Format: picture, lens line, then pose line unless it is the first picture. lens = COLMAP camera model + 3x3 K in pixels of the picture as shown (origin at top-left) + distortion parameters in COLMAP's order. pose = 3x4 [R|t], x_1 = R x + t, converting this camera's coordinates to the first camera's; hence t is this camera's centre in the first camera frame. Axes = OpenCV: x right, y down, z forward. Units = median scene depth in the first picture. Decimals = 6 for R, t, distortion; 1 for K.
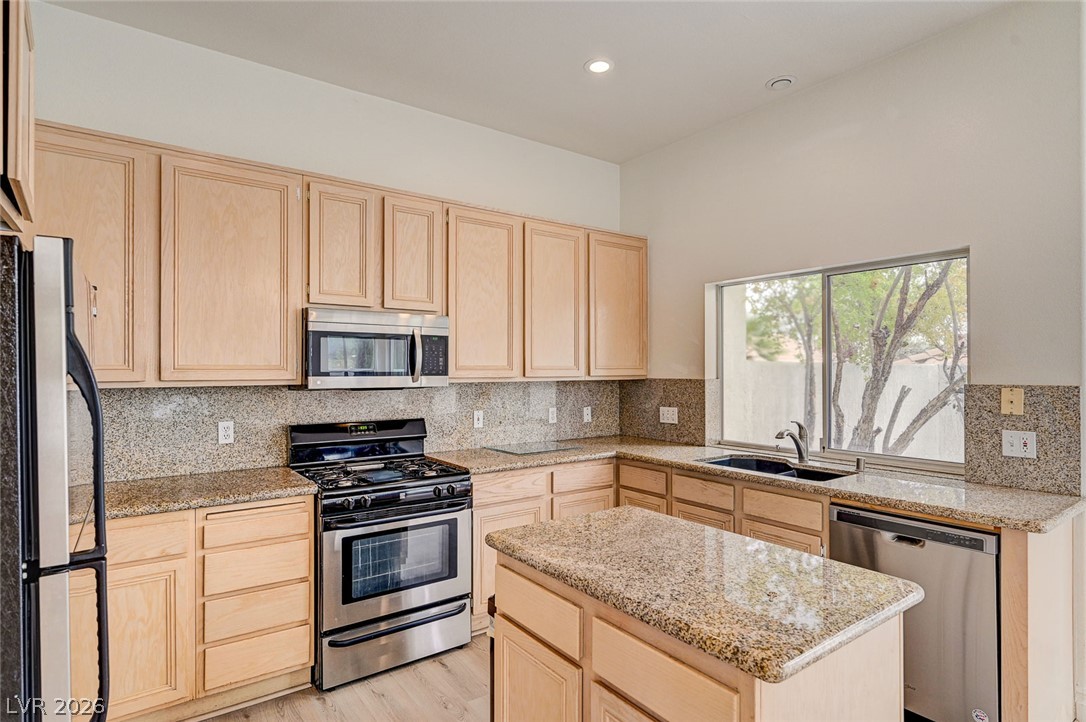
lens RADIAL K [[567.3, 0, 543.8], [0, 567.3, 366.3], [0, 0, 1]] dist [0.001535, 0.000955]
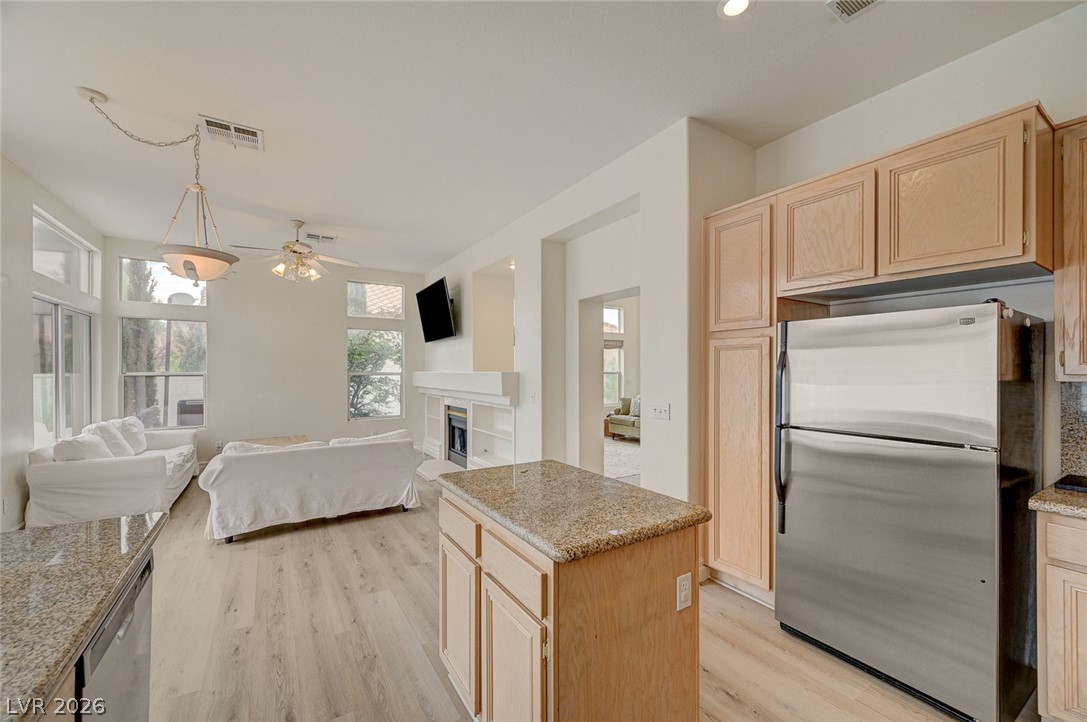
lens RADIAL K [[443.4, 0, 543.5], [0, 443.4, 367.9], [0, 0, 1]] dist [-0.001959, 0.001268]
pose [[-0.998003, -0.001024, 0.063165, 0.101034], [-0.001456, 0.999976, -0.006793, 0.016876], [-0.063157, -0.006872, -0.997980, 1.138614]]
